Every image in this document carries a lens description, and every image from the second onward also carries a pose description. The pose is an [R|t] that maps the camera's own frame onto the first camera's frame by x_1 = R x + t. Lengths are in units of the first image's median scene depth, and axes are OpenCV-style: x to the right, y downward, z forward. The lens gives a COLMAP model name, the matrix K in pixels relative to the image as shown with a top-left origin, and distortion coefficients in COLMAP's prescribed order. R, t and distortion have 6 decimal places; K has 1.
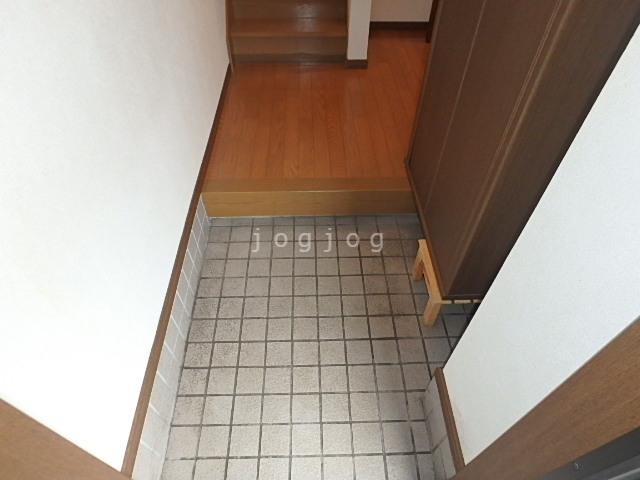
lens RADIAL K [[399.6, 0, 320.0], [0, 399.6, 240.0], [0, 0, 1]] dist [-0.020936, -0.000352]
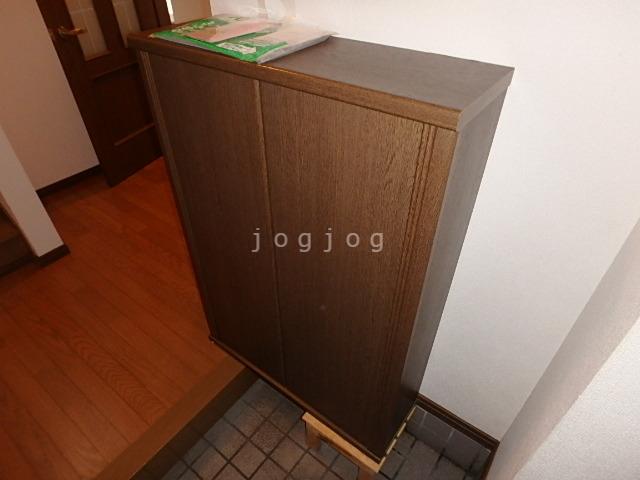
lens RADIAL K [[399.6, 0, 320.0], [0, 399.6, 240.0], [0, 0, 1]] dist [-0.020936, -0.000352]
pose [[0.624484, -0.493872, 0.605070, -0.036252], [0.582437, 0.810620, 0.060521, -0.227525], [-0.520371, 0.314621, 0.793869, 0.130457]]
